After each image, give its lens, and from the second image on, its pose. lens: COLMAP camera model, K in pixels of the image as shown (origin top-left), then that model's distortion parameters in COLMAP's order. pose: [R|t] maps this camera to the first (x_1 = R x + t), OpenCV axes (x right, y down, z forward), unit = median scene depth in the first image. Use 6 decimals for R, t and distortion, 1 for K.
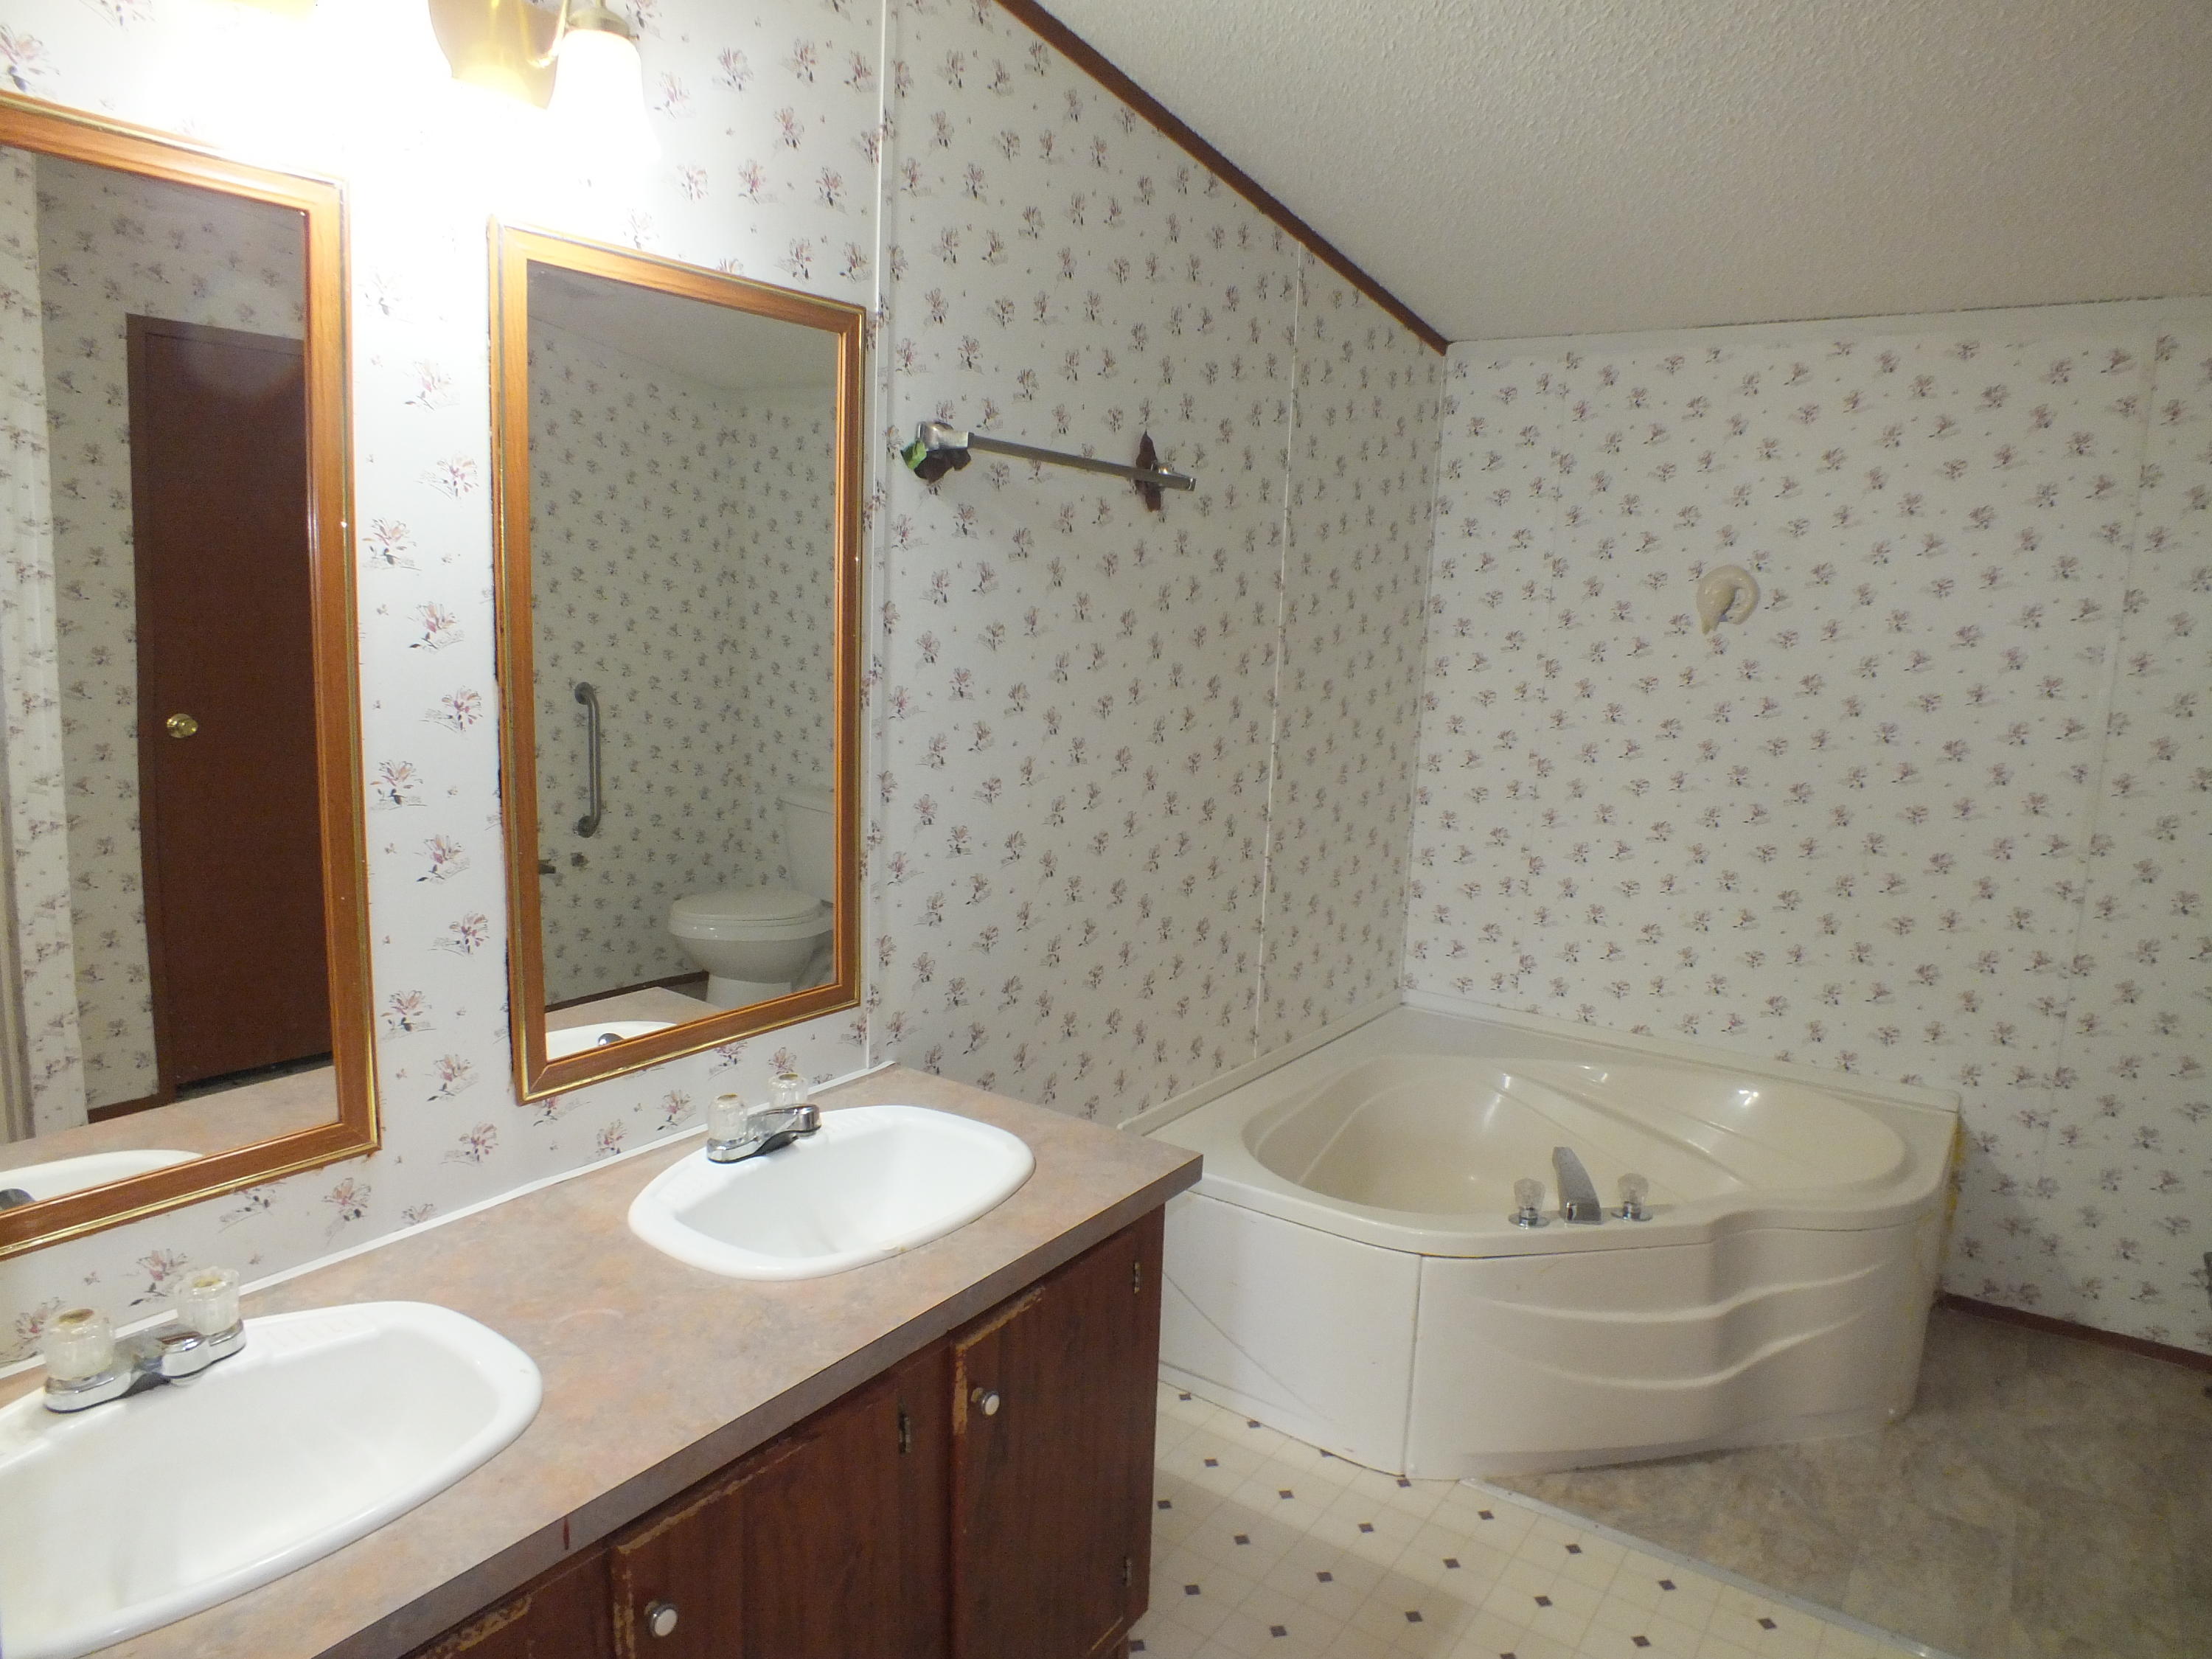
lens RADIAL K [[1585.8, 0, 1170.6], [0, 1585.8, 831.3], [0, 0, 1]] dist [-0.095266, 0.045156]
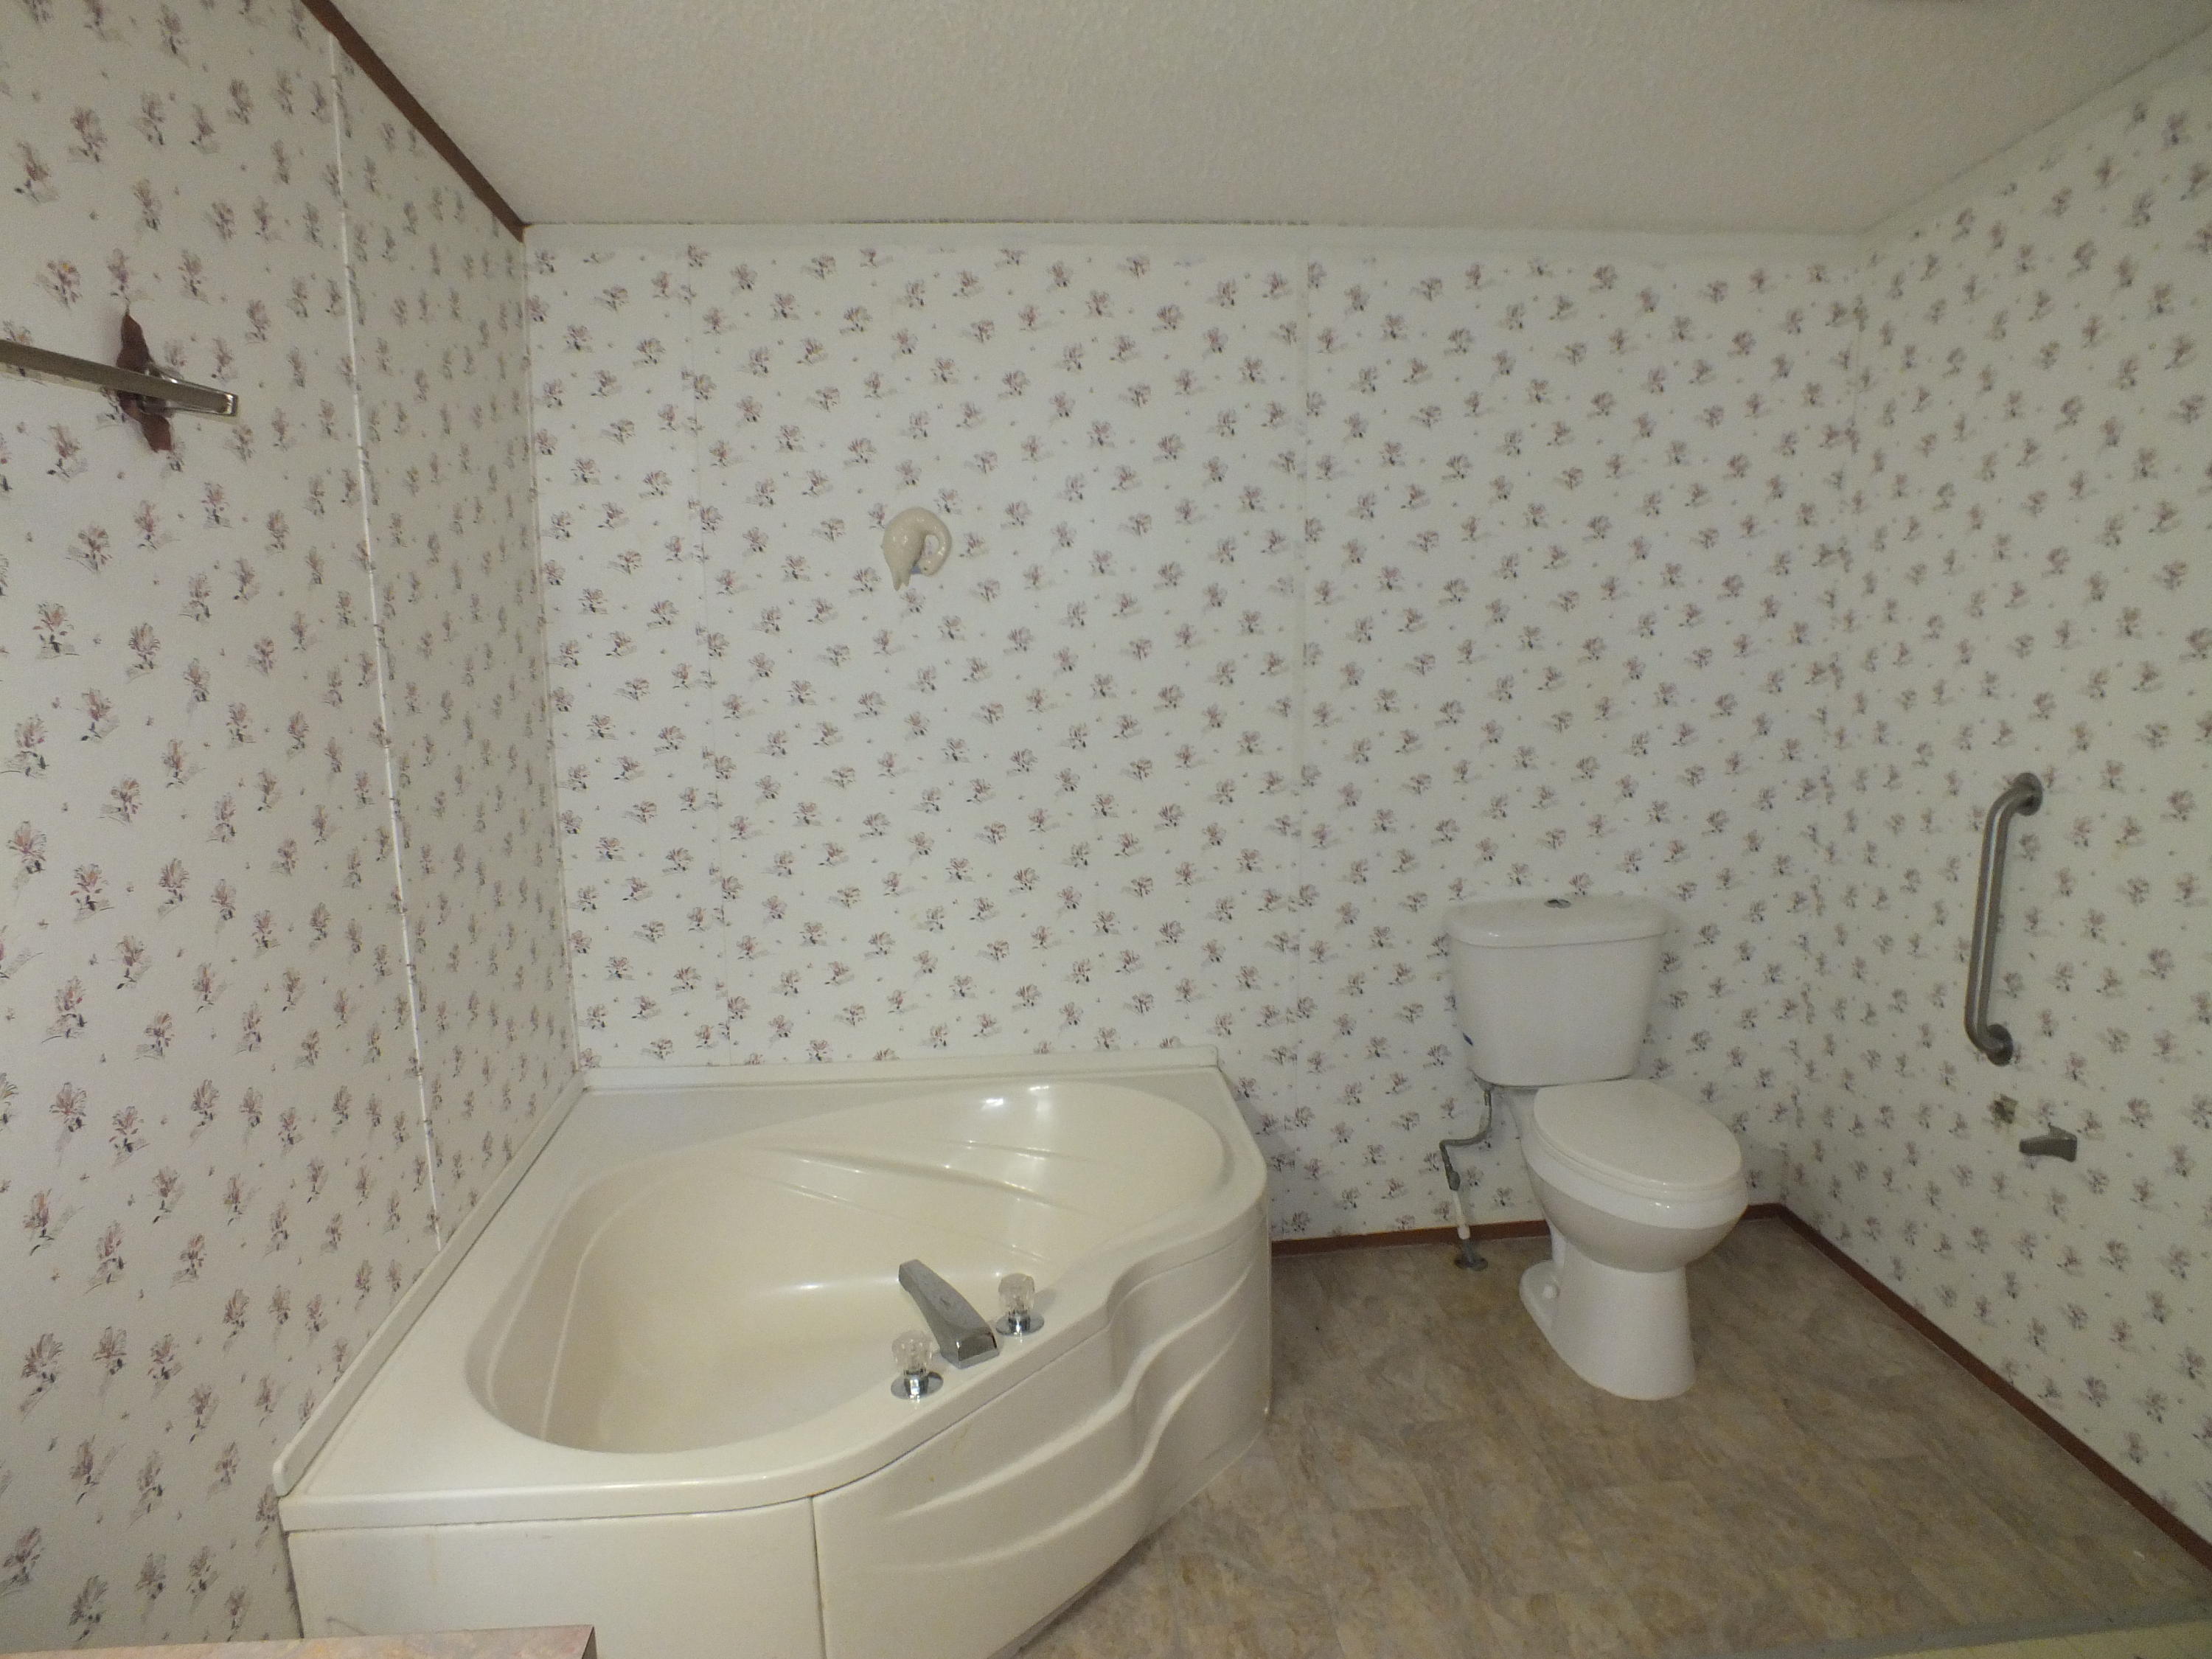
lens RADIAL K [[1397.0, 0, 1101.3], [0, 1397.0, 813.0], [0, 0, 1]] dist [-0.081680, 0.028565]
pose [[0.773671, -0.157062, 0.613811, -0.058206], [0.126133, 0.987576, 0.093718, -0.063943], [-0.620905, 0.004915, 0.783870, 0.343857]]
